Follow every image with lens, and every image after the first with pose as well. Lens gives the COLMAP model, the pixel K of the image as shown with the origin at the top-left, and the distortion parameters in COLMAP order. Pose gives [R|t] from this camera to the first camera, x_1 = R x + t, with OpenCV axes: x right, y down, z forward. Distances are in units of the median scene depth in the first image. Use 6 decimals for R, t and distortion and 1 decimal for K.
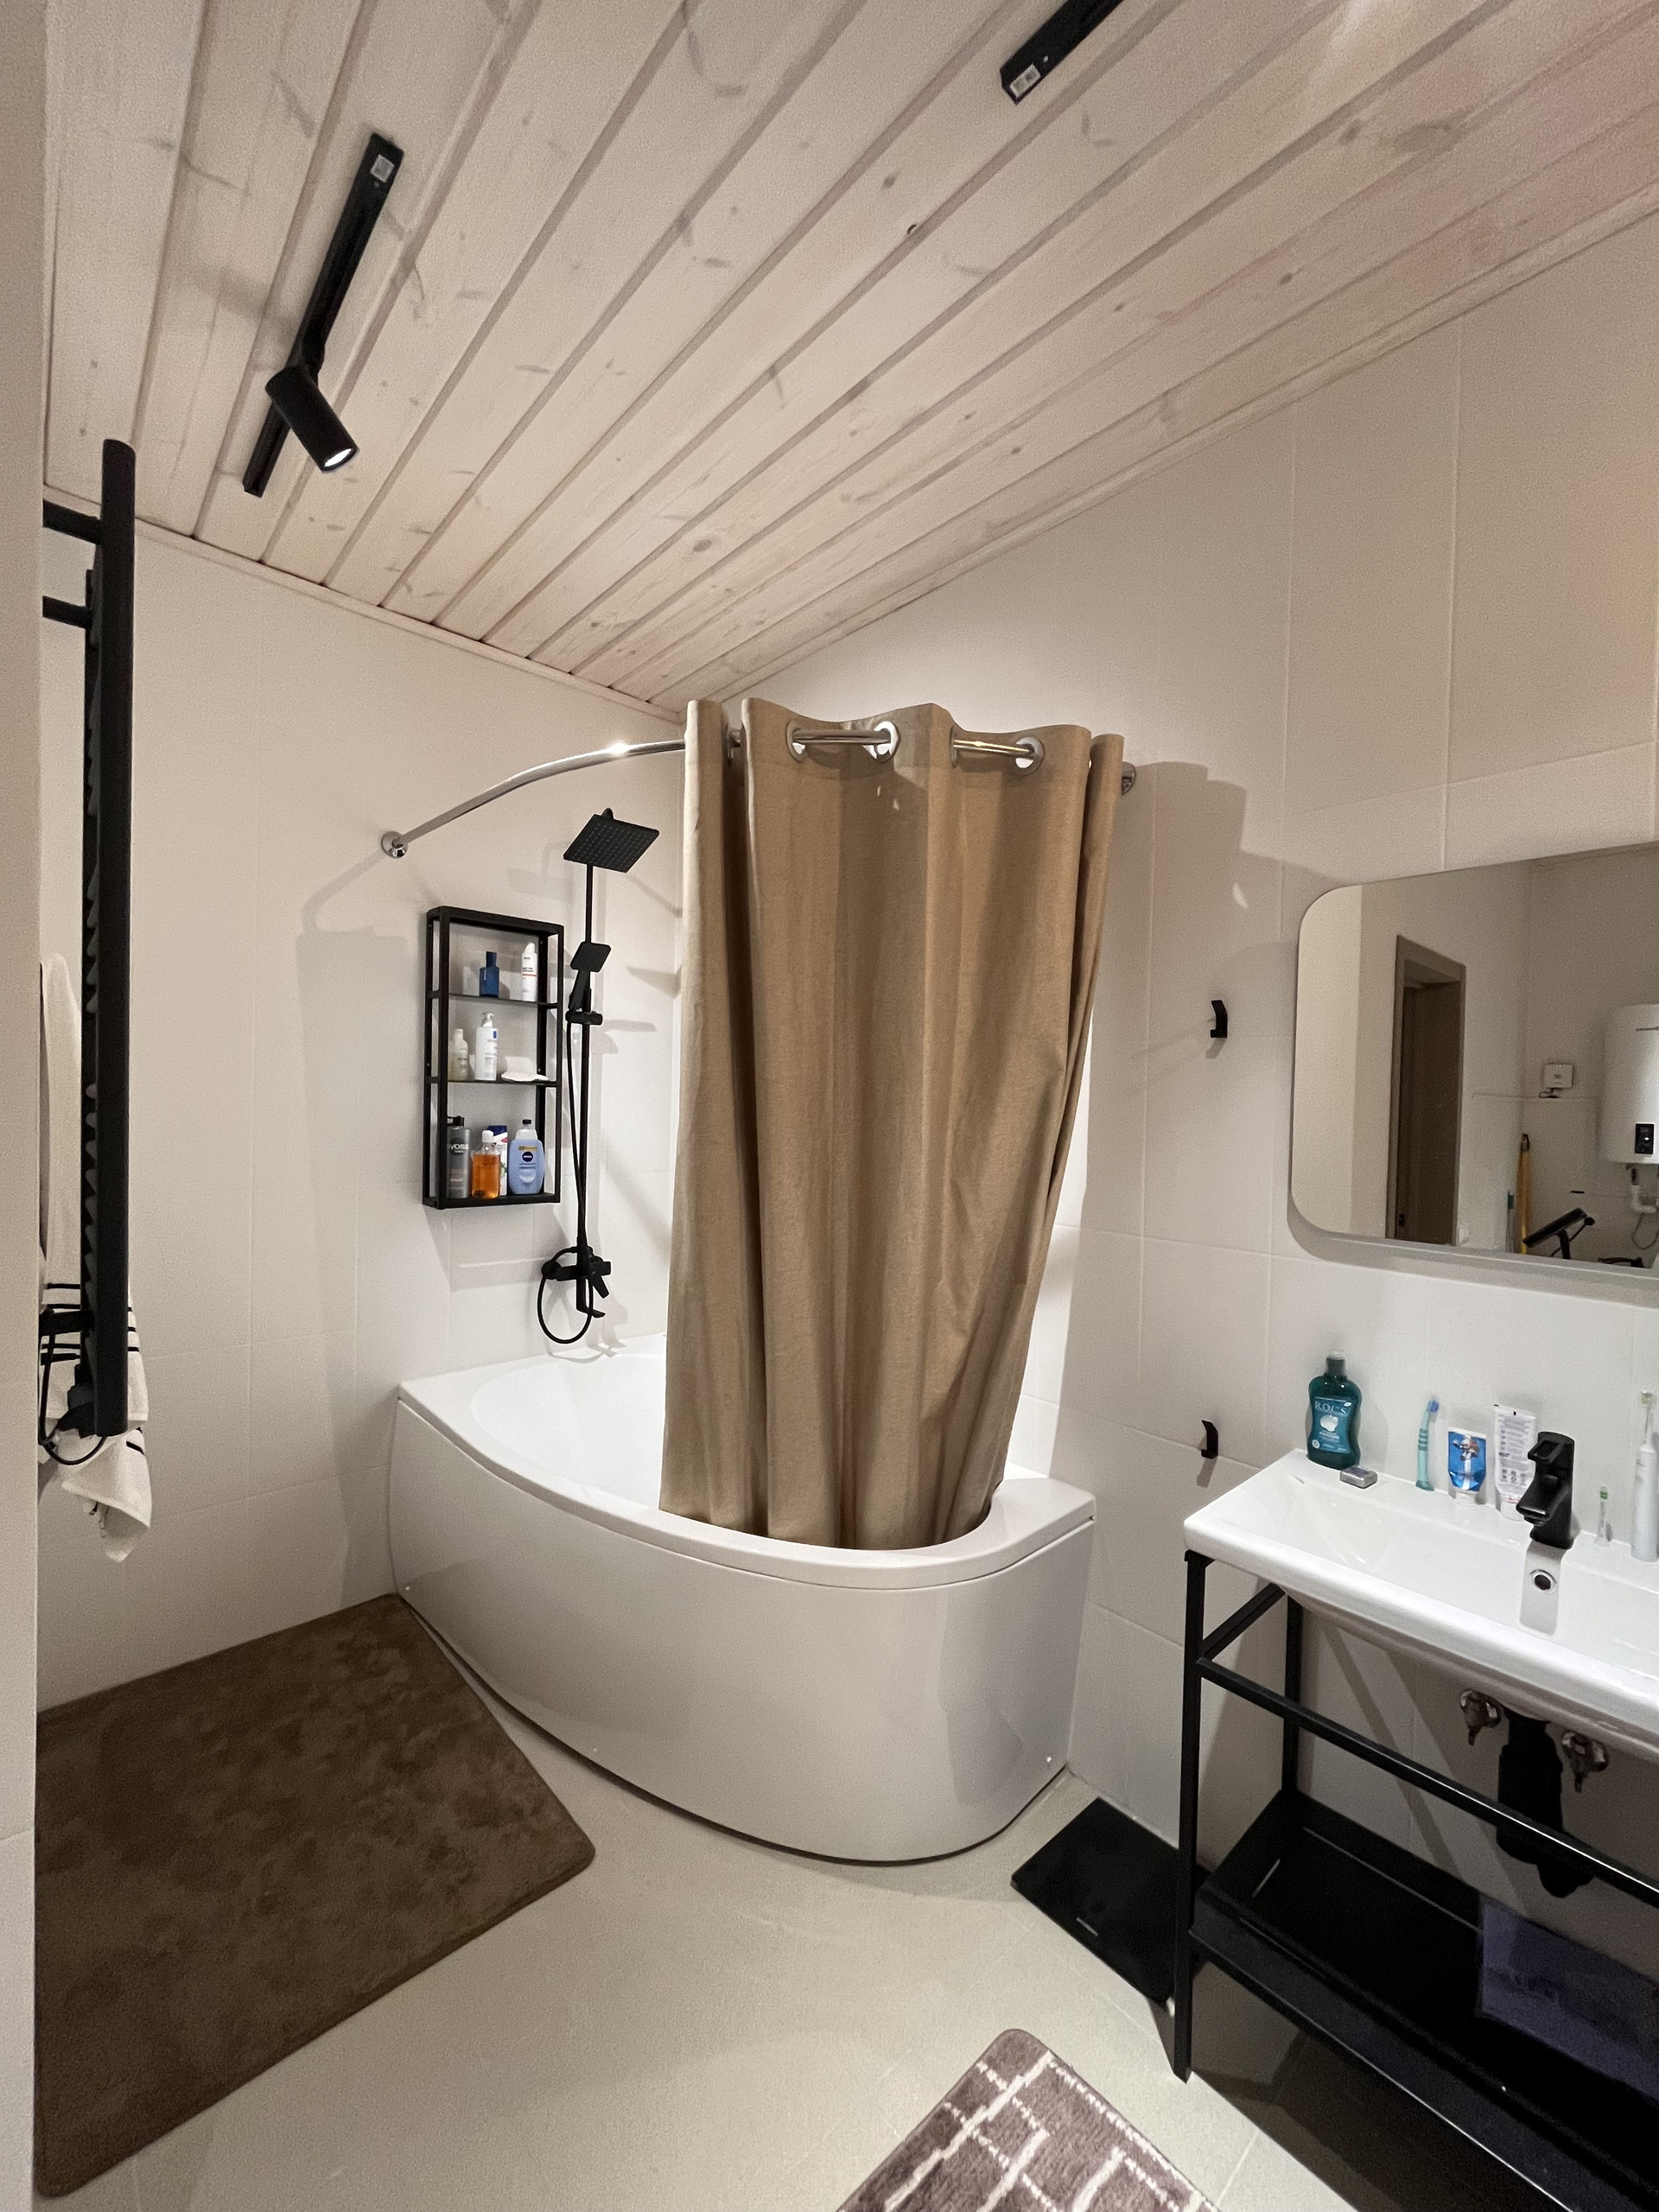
lens RADIAL K [[896.1, 0, 834.2], [0, 896.1, 1110.9], [0, 0, 1]] dist [-0.000069, 0.000173]
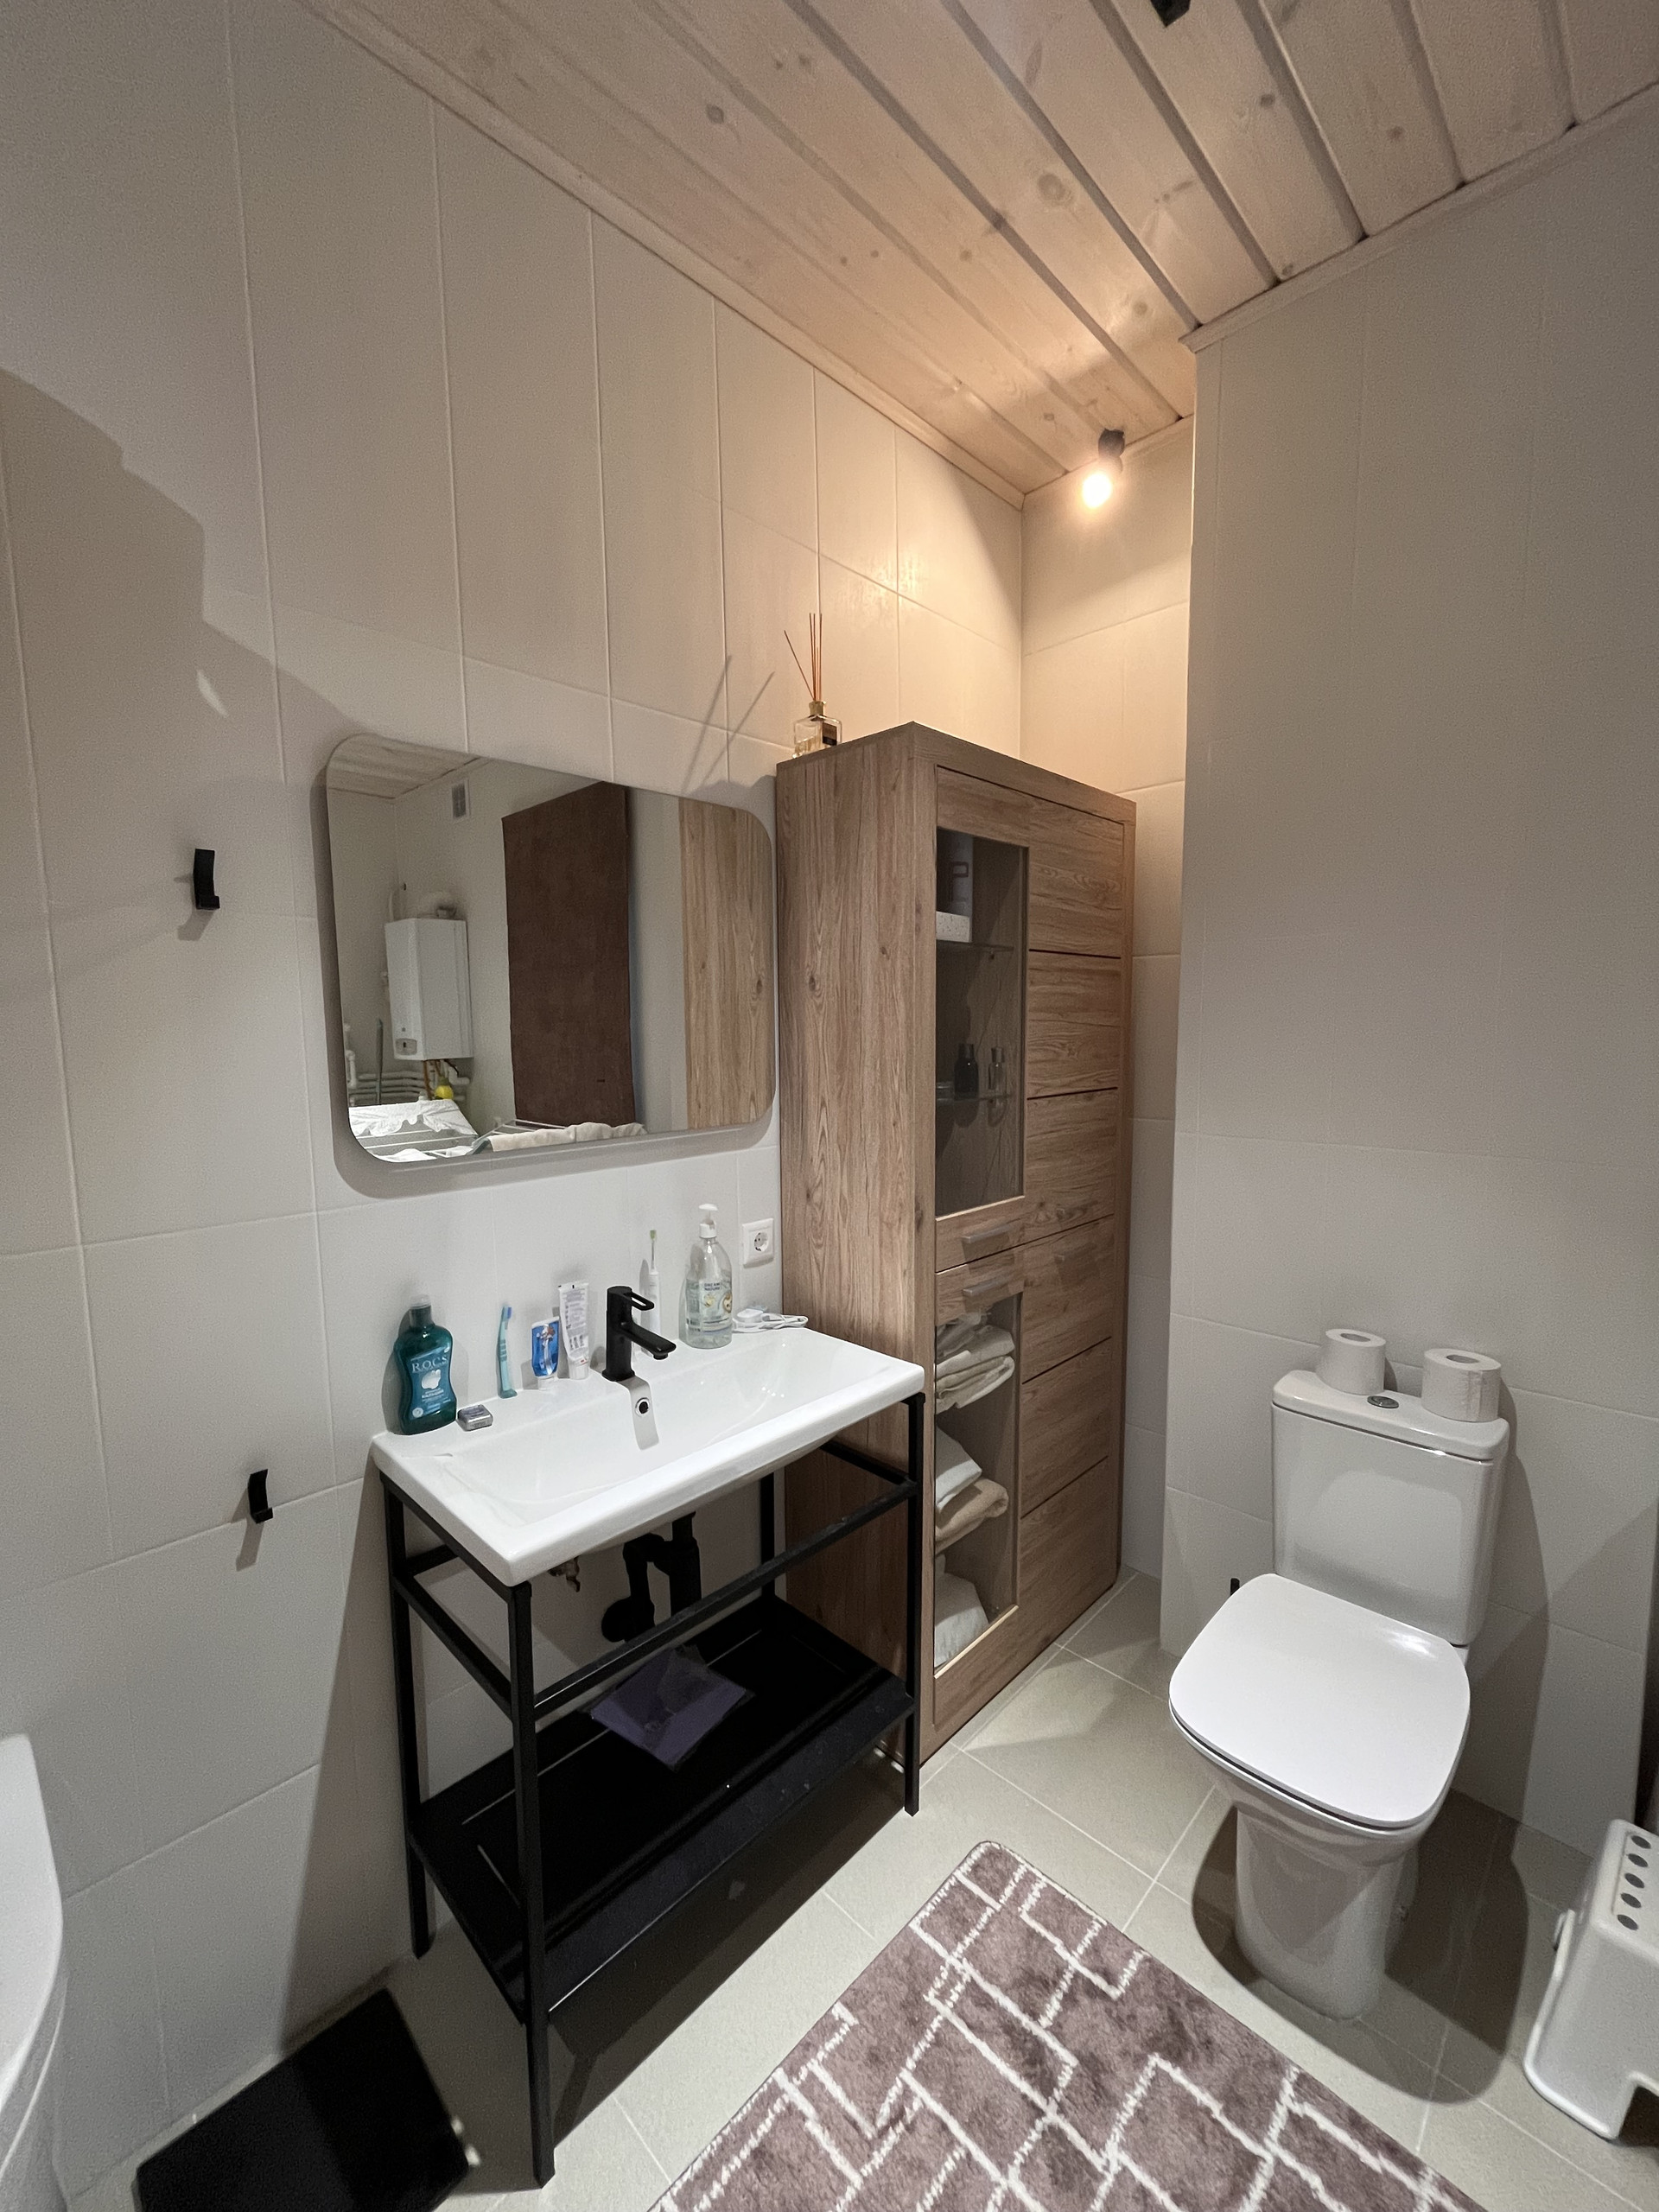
lens RADIAL K [[896.1, 0, 834.5], [0, 896.1, 1109.6], [0, 0, 1]] dist [-0.000069, 0.000173]
pose [[-0.059385, -0.124146, 0.990485, -0.308696], [0.022171, 0.991828, 0.125643, -0.010420], [-0.997989, 0.029421, -0.056148, 0.689172]]
